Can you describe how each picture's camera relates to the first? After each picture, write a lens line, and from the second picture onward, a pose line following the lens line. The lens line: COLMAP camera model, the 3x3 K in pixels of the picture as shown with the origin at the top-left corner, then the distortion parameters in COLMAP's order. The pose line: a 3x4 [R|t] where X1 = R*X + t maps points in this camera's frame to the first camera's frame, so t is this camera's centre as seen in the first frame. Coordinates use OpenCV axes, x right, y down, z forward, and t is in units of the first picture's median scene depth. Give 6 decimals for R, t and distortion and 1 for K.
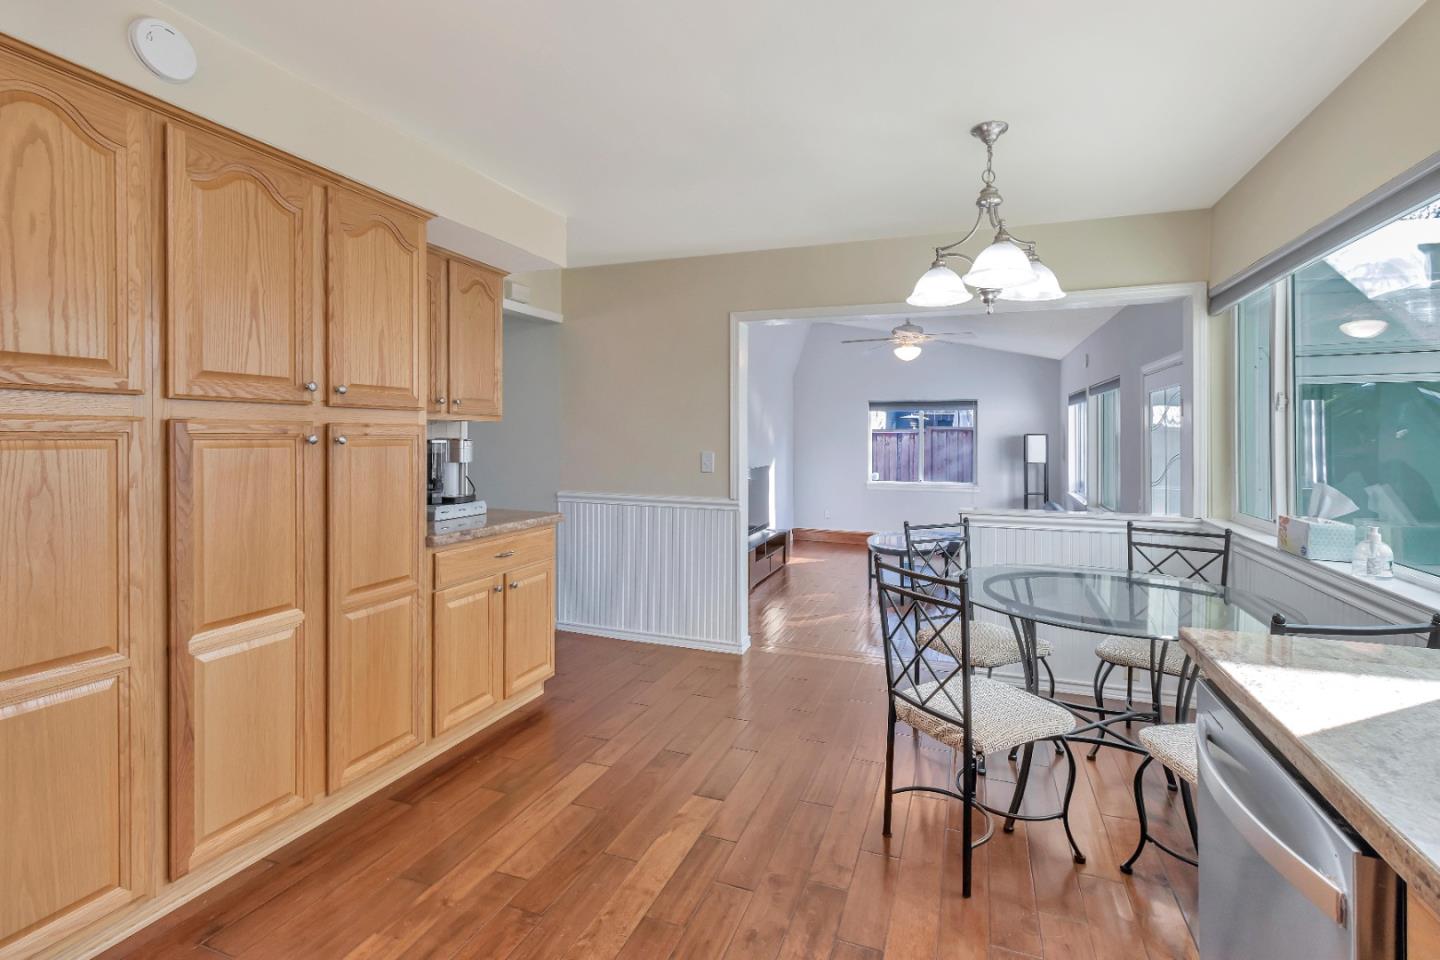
lens RADIAL K [[677.7, 0, 727.4], [0, 677.7, 438.0], [0, 0, 1]] dist [0.002407, -0.000287]
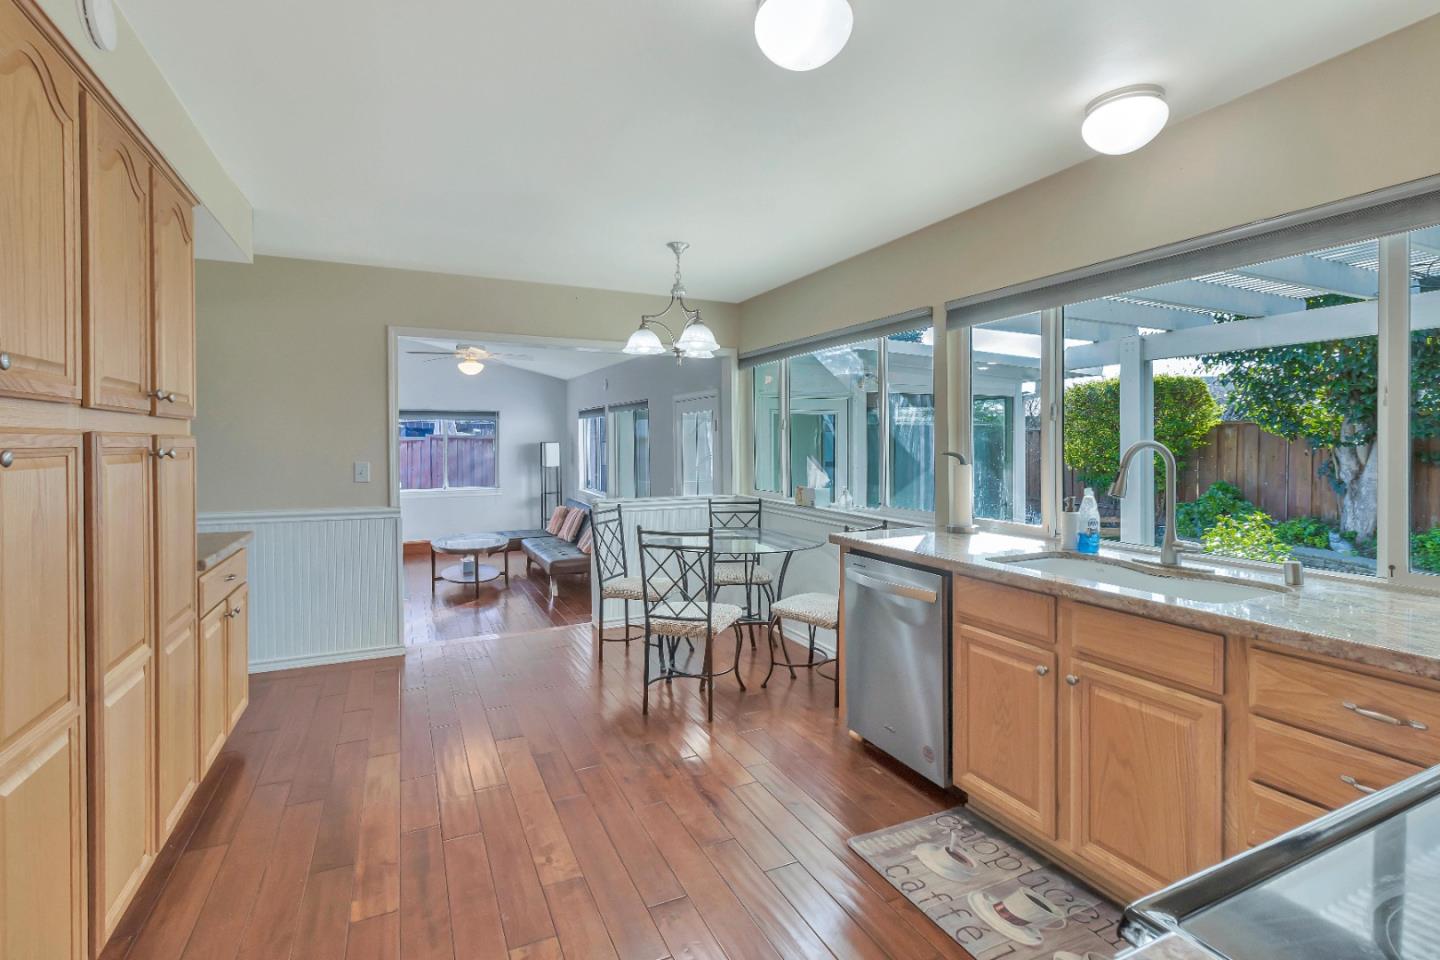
lens RADIAL K [[677.7, 0, 732.0], [0, 677.7, 448.8], [0, 0, 1]] dist [0.002407, -0.000287]
pose [[0.687736, -0.009956, 0.725892, -0.521830], [0.005830, 0.999949, 0.008191, -0.004950], [-0.725937, -0.001401, 0.687760, -0.117562]]
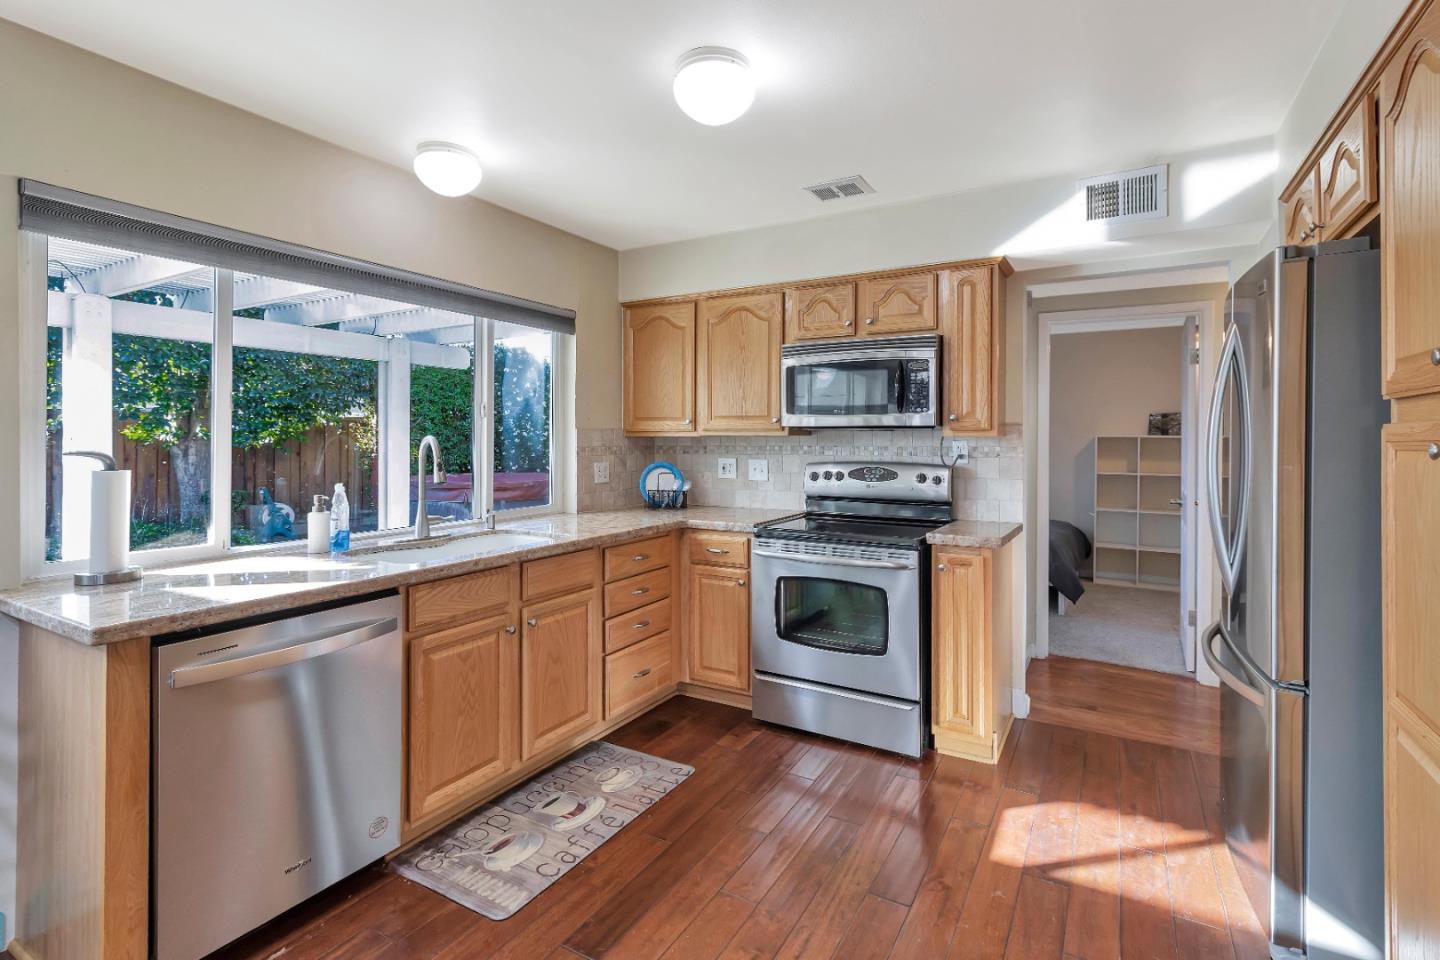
lens RADIAL K [[677.7, 0, 725.0], [0, 677.7, 444.1], [0, 0, 1]] dist [0.002407, -0.000287]
pose [[-0.985650, -0.008438, 0.168591, -0.196756], [-0.007138, 0.999940, 0.008315, -0.003432], [-0.168651, 0.006992, -0.985651, 0.871871]]
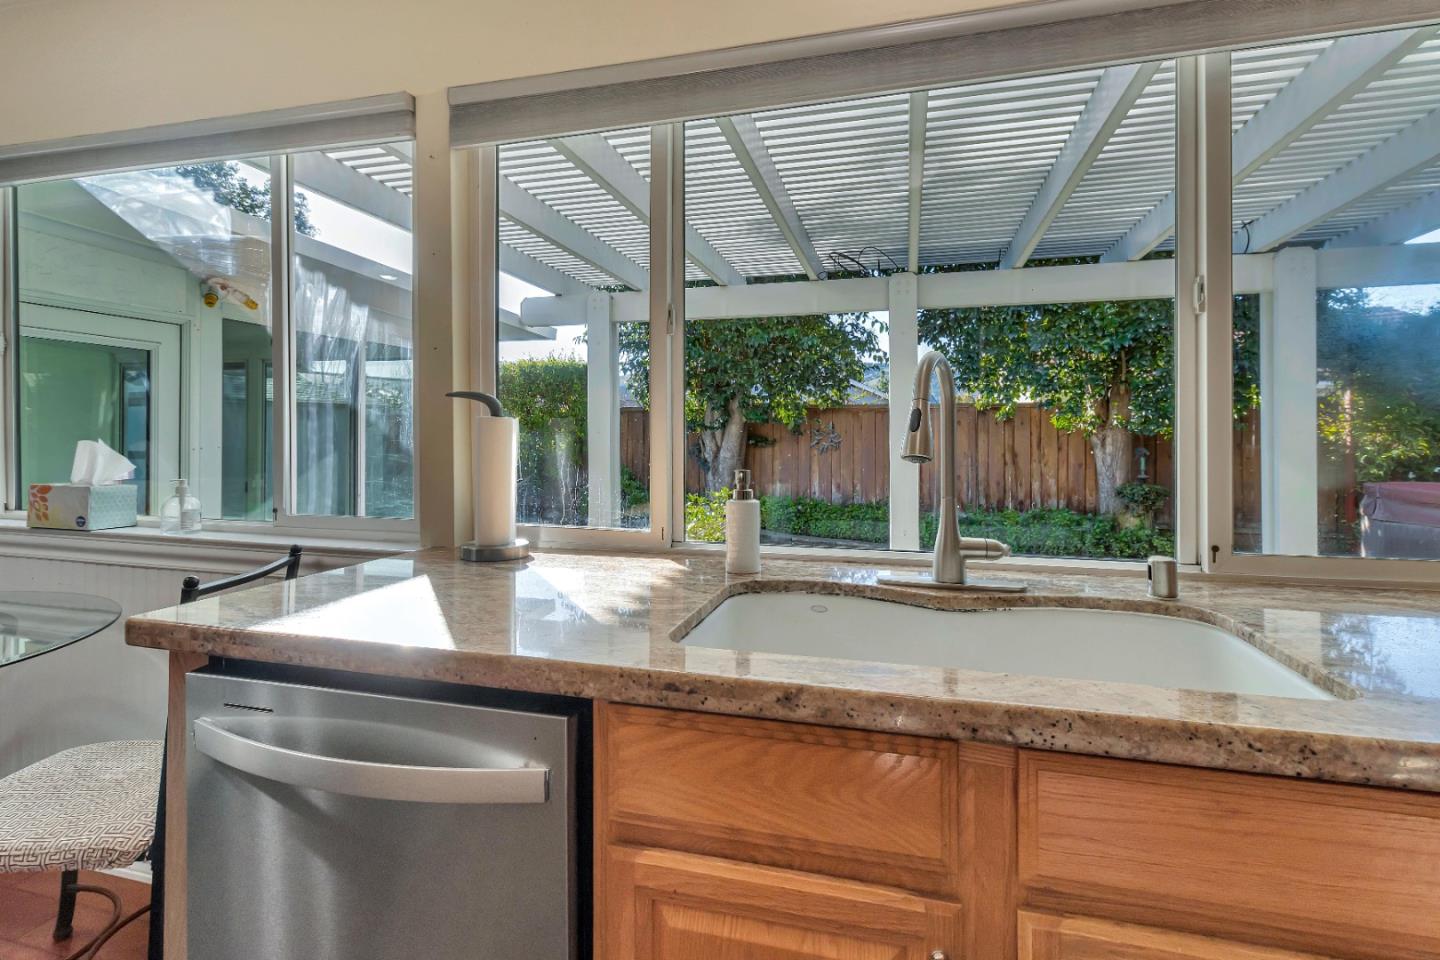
lens RADIAL K [[677.7, 0, 725.6], [0, 677.7, 434.9], [0, 0, 1]] dist [0.002407, -0.000287]
pose [[-0.095681, -0.001120, 0.995411, -0.036930], [-0.002019, 0.999998, 0.000931, 0.043083], [-0.995410, -0.001921, -0.095683, 0.219792]]
